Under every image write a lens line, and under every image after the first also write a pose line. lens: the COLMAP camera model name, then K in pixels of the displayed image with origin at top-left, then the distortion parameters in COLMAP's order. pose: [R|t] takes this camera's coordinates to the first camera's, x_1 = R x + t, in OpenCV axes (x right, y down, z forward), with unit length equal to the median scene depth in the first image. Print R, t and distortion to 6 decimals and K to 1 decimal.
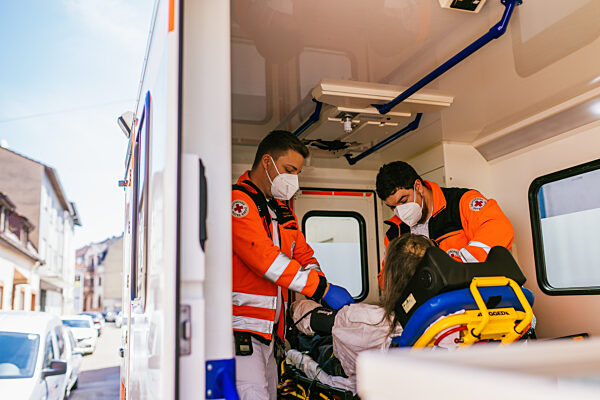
lens RADIAL K [[571.2, 0, 301.1], [0, 571.2, 199.0], [0, 0, 1]] dist [-0.045694, 0.000000]
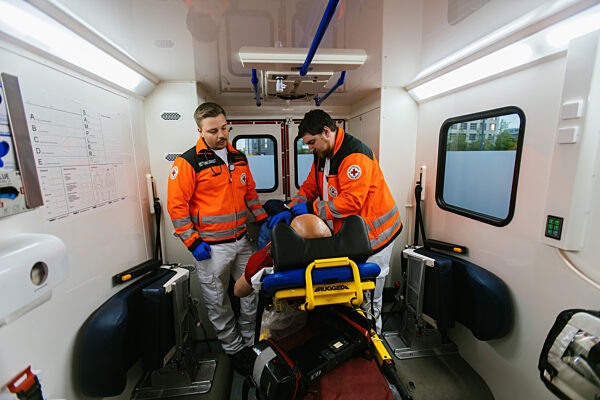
lens RADIAL K [[258.5, 0, 299.5], [0, 258.5, 199.5], [0, 0, 1]] dist [-0.013495, 0.001473]
pose [[0.978556, 0.048502, -0.200190, 0.251629], [0.024695, 0.937246, 0.347792, -0.090834], [0.204496, -0.345278, 0.915950, 0.401012]]
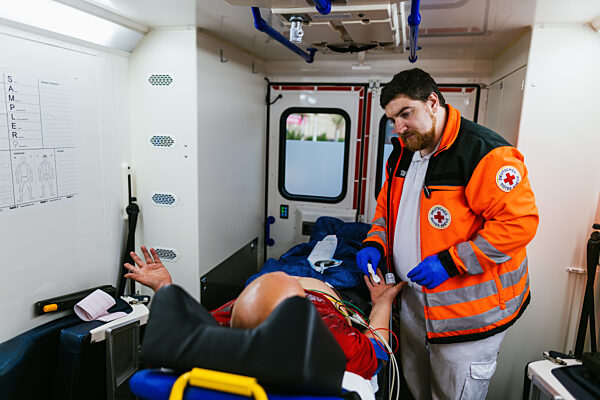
lens RADIAL K [[405.6, 0, 297.5], [0, 405.6, 201.7], [0, 0, 1]] dist [-0.002765, -0.003693]
pose [[0.829375, 0.161305, -0.534900, 0.394806], [0.036441, 0.939756, 0.339897, -0.101971], [0.557503, -0.301394, 0.773532, 0.539024]]
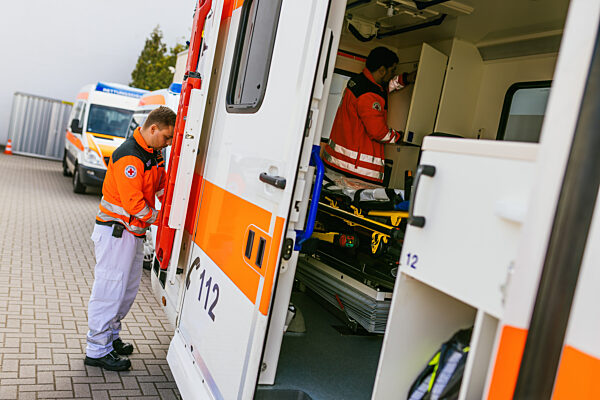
lens RADIAL K [[571.2, 0, 299.7], [0, 571.2, 200.0], [0, 0, 1]] dist [-0.045694, 0.000000]
pose [[0.976522, 0.200106, 0.079767, -0.140880], [-0.213801, 0.945591, 0.245247, 0.005812], [-0.026351, -0.256543, 0.966173, -0.369344]]
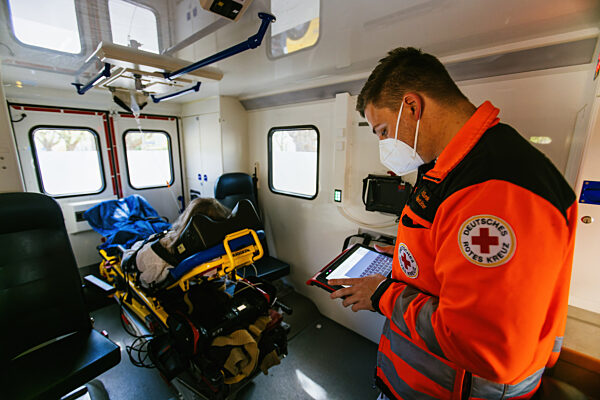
lens RADIAL K [[258.5, 0, 297.9], [0, 258.5, 201.1], [0, 0, 1]] dist [-0.013495, 0.001473]
pose [[0.876017, -0.061393, 0.478357, 0.104423], [-0.120243, 0.932739, 0.339911, -0.125317], [-0.467051, -0.355287, 0.809713, 0.280504]]
